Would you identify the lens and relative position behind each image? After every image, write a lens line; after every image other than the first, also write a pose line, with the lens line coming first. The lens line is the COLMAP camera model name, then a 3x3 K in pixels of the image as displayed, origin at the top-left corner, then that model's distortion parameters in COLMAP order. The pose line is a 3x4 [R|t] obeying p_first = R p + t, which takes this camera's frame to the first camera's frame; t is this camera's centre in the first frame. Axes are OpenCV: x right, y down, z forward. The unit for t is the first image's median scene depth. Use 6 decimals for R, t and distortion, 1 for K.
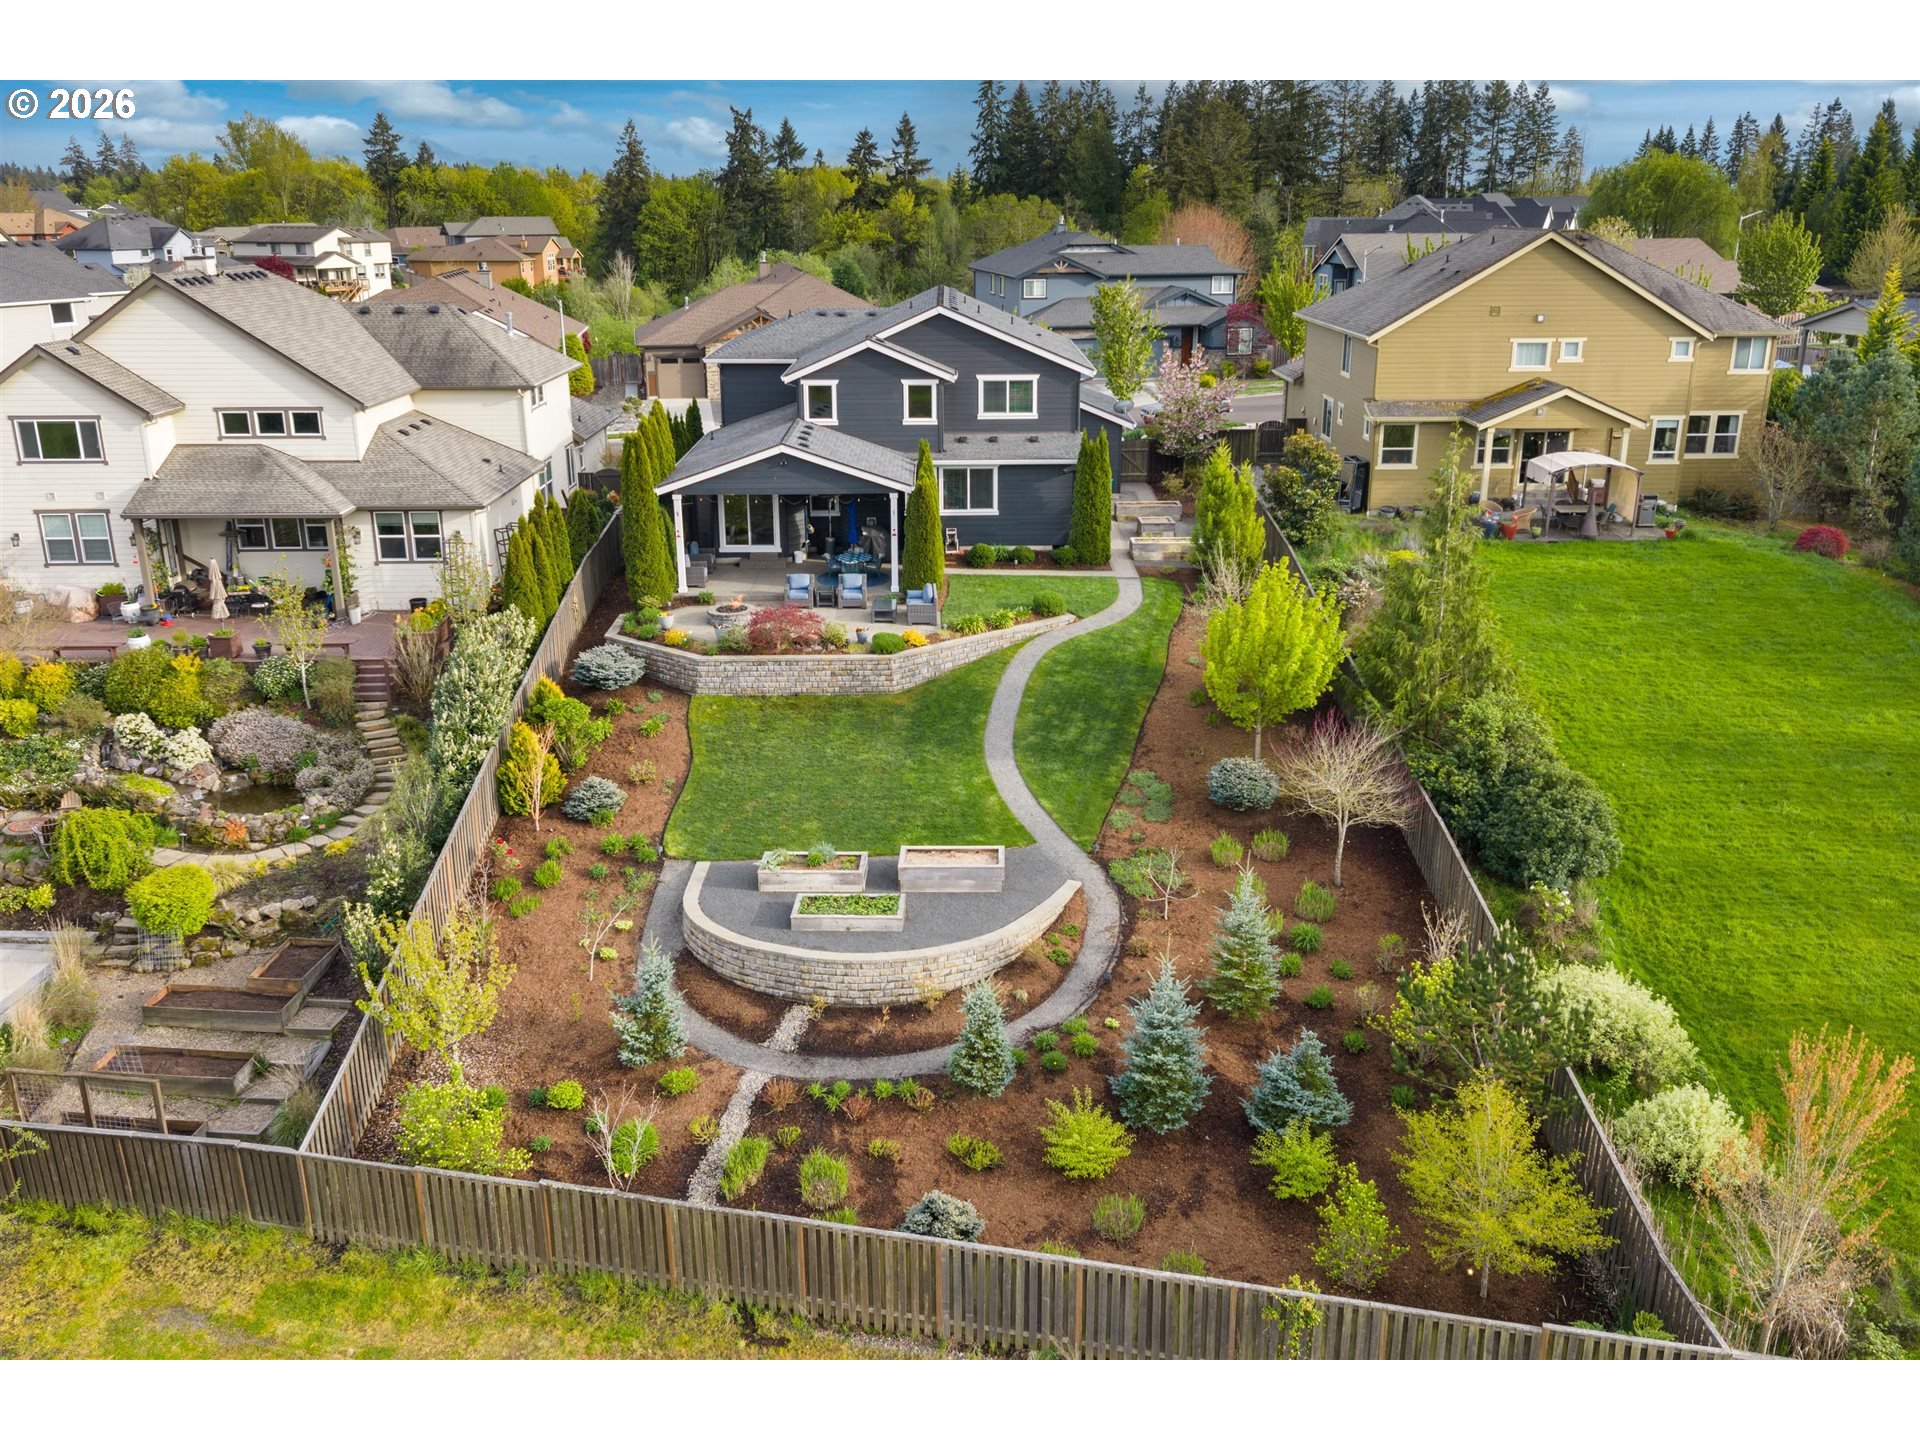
lens RADIAL K [[1565.2, 0, 968.6], [0, 1565.2, 718.5], [0, 0, 1]] dist [0.005223, -0.005116]
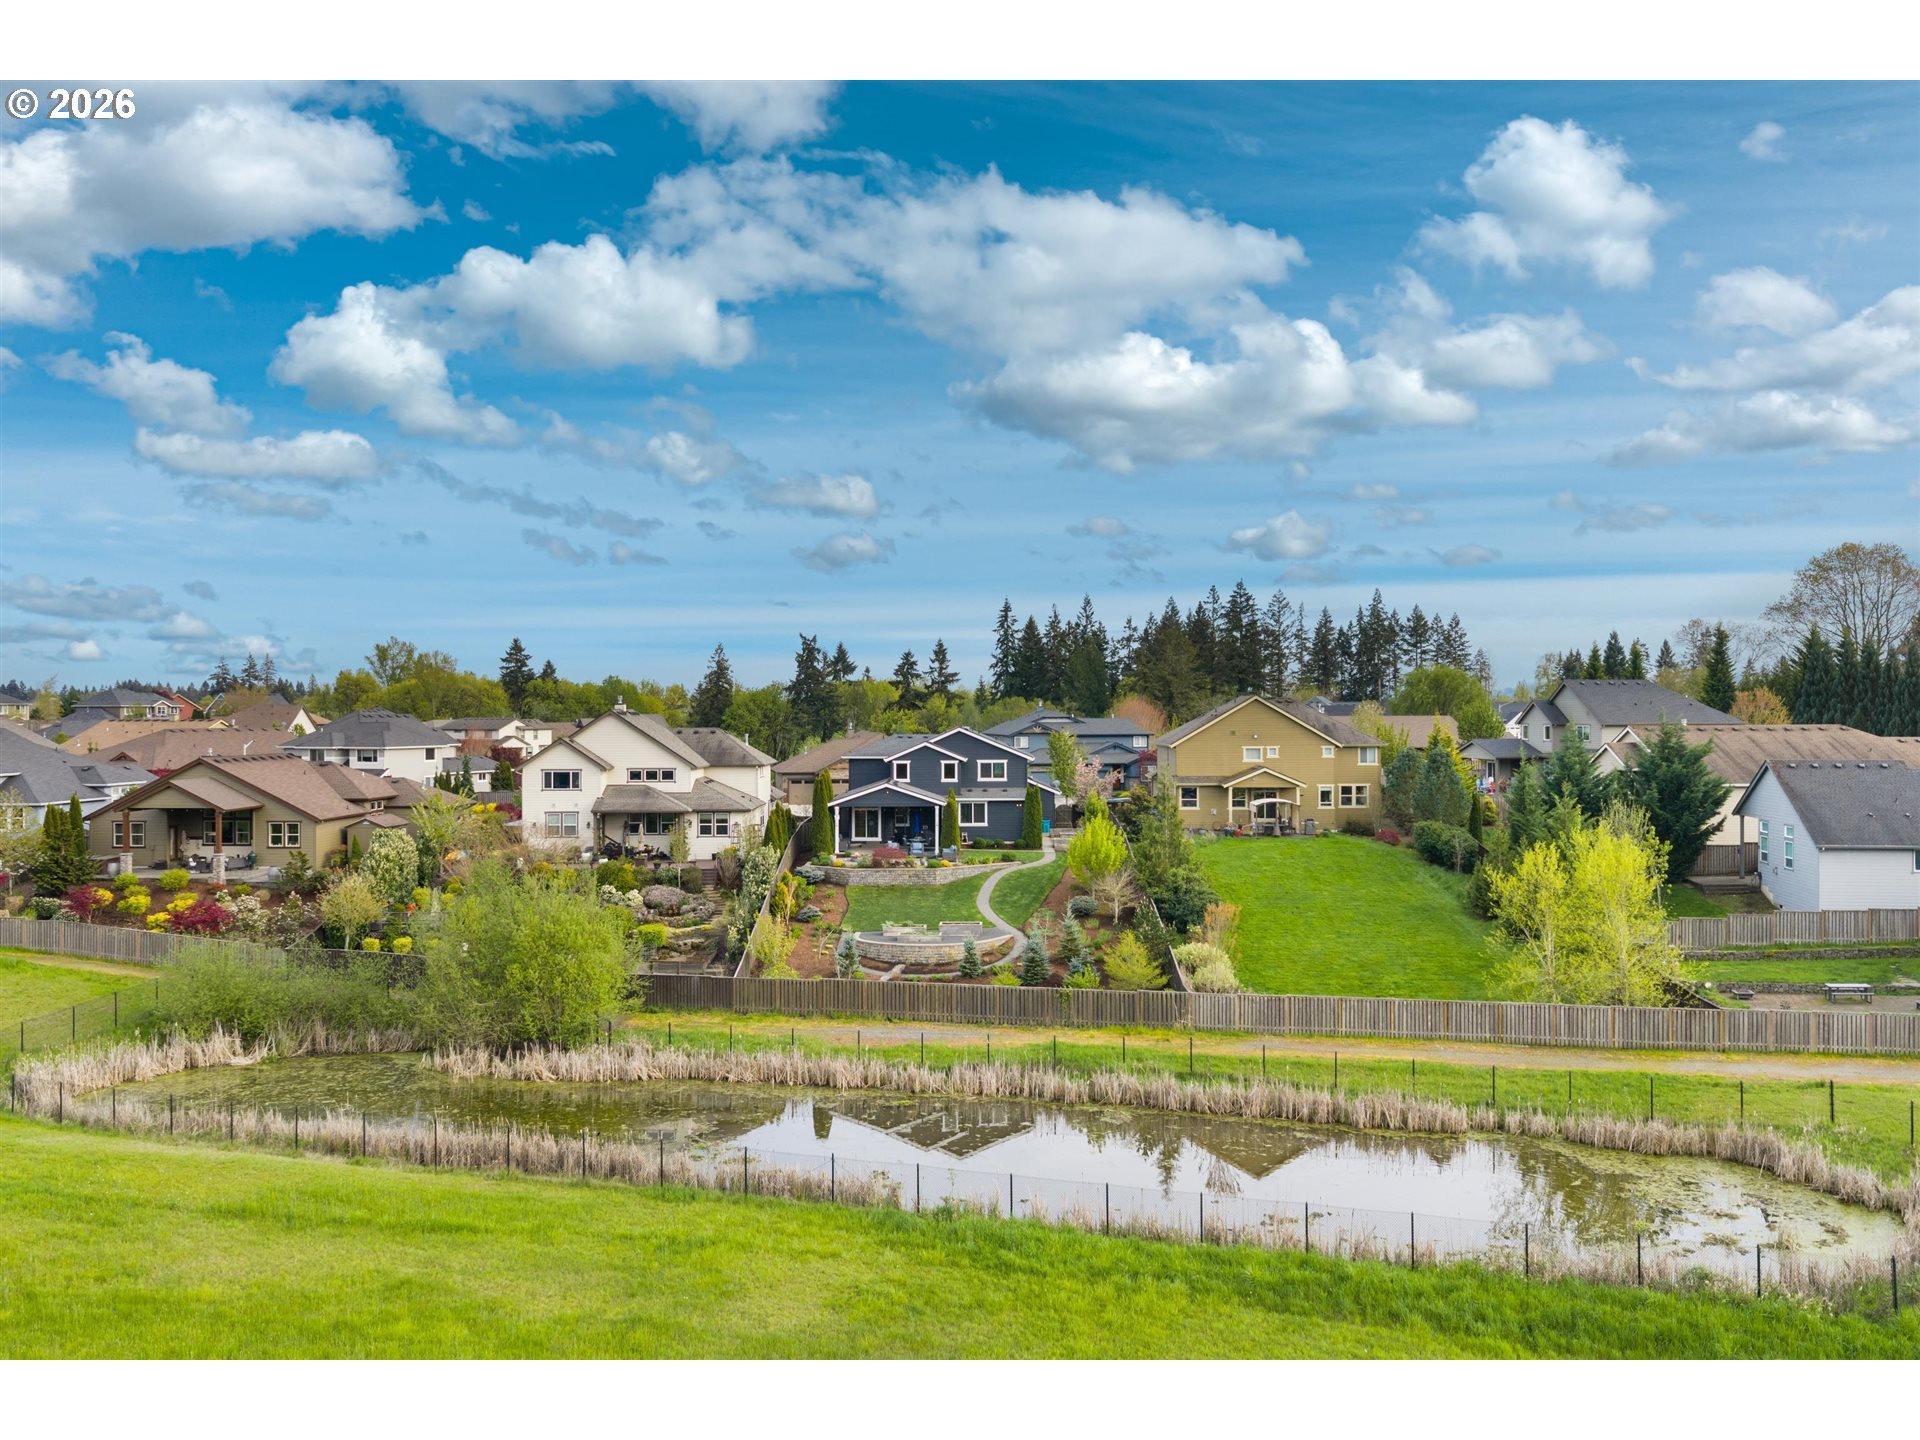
lens RADIAL K [[1565.2, 0, 968.6], [0, 1565.2, 718.5], [0, 0, 1]] dist [0.005223, -0.005116]
pose [[0.999838, 0.001054, -0.017964, 0.031629], [-0.006601, 0.950178, -0.311639, 0.380302], [0.016741, 0.311707, 0.950031, -1.001745]]
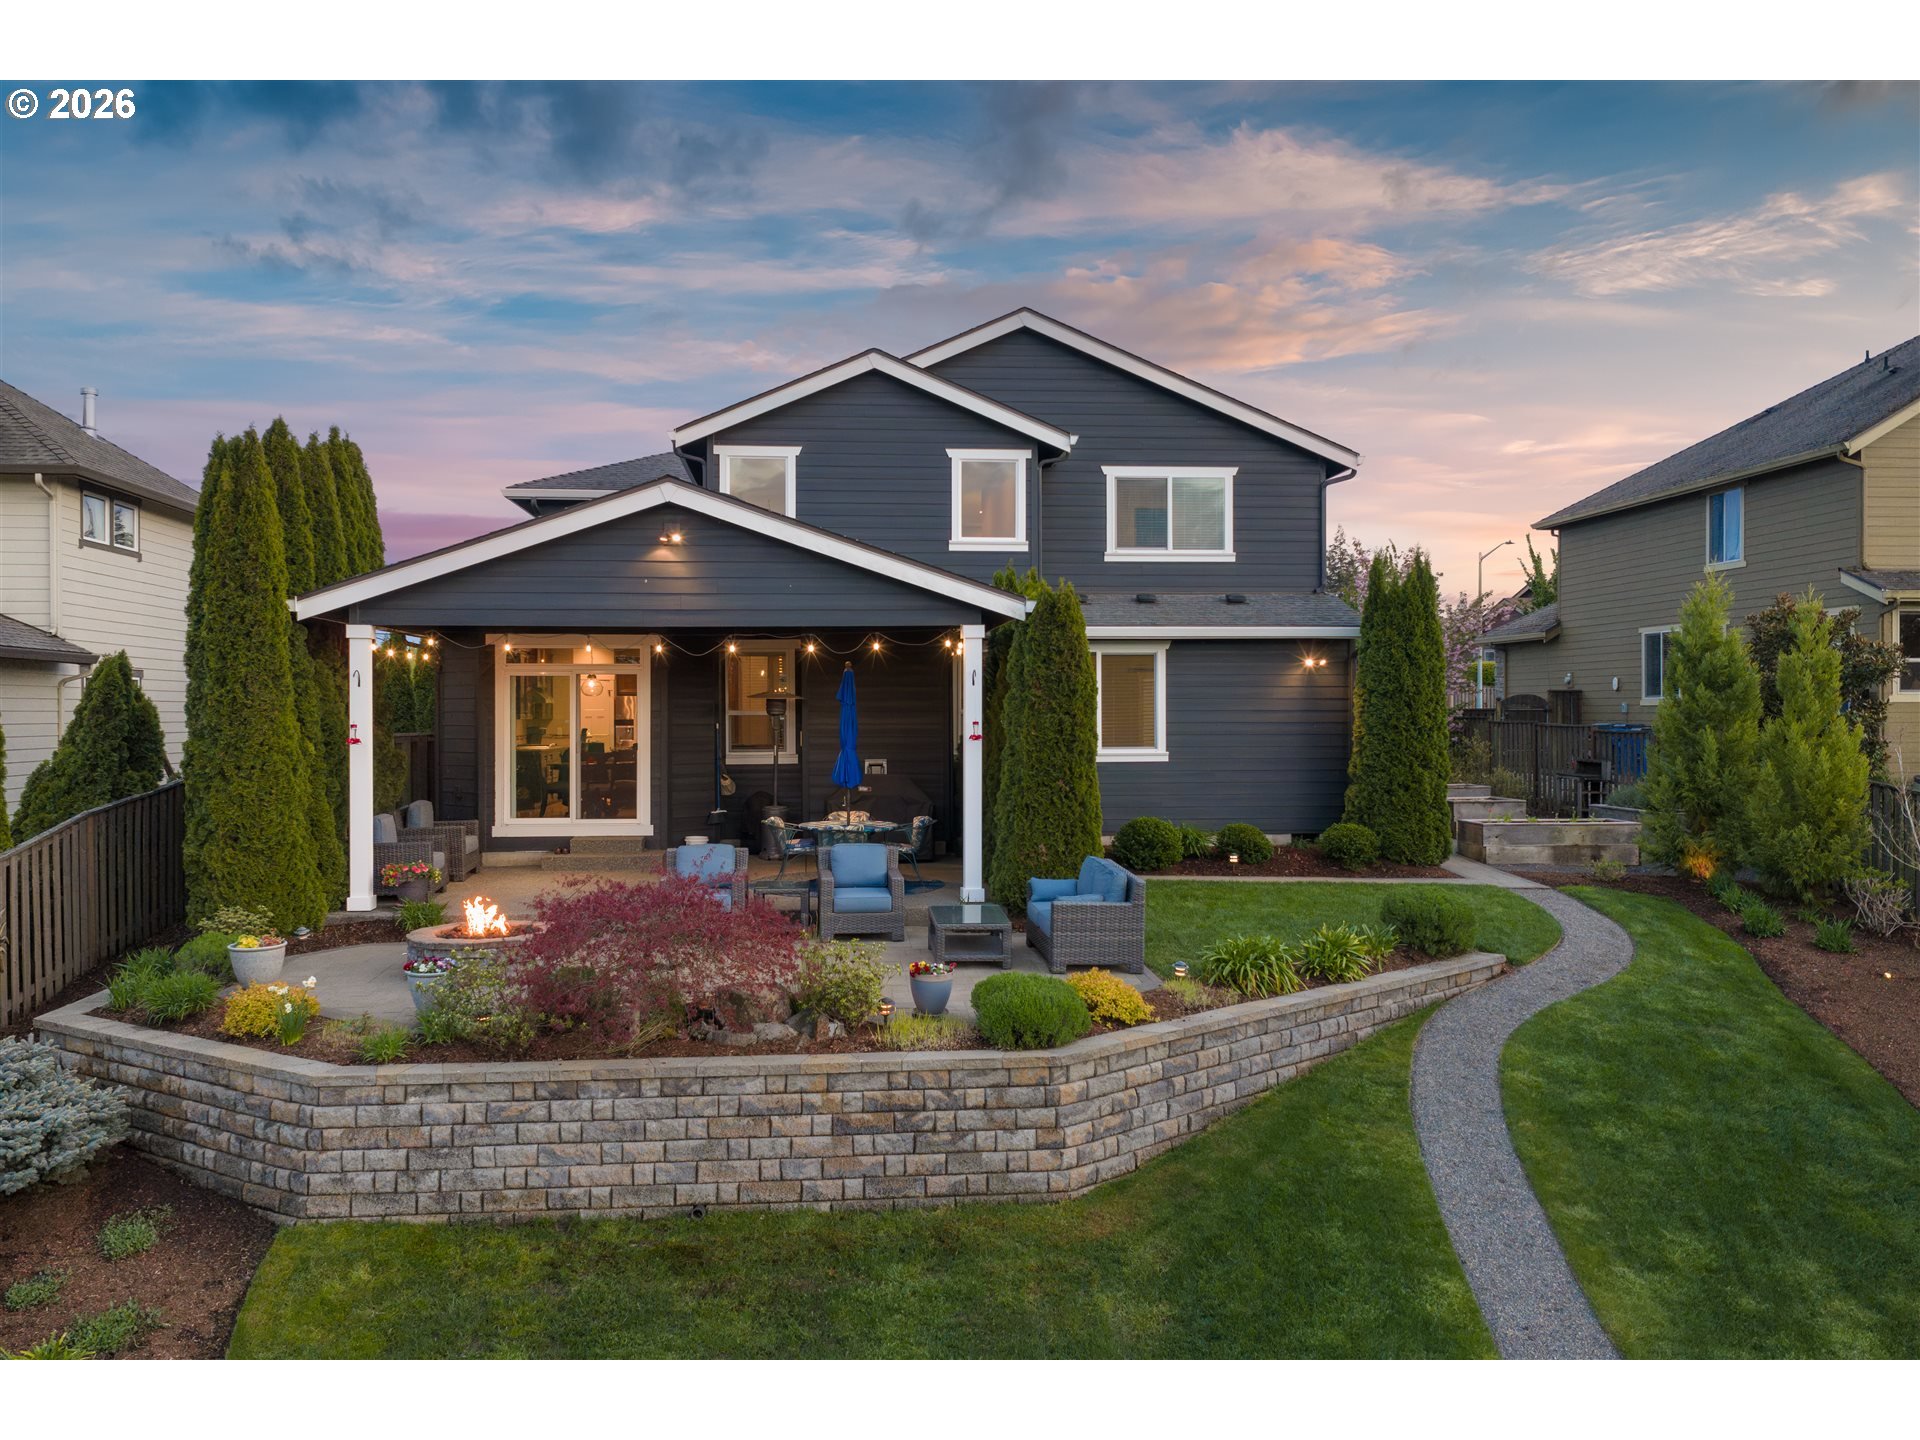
lens RADIAL K [[1565.2, 0, 968.6], [0, 1565.2, 718.5], [0, 0, 1]] dist [0.005223, -0.005116]
pose [[0.996593, -0.000199, 0.082481, -0.072718], [0.026191, 0.949008, -0.314162, -0.008476], [-0.078213, 0.315252, 0.945780, 0.608673]]
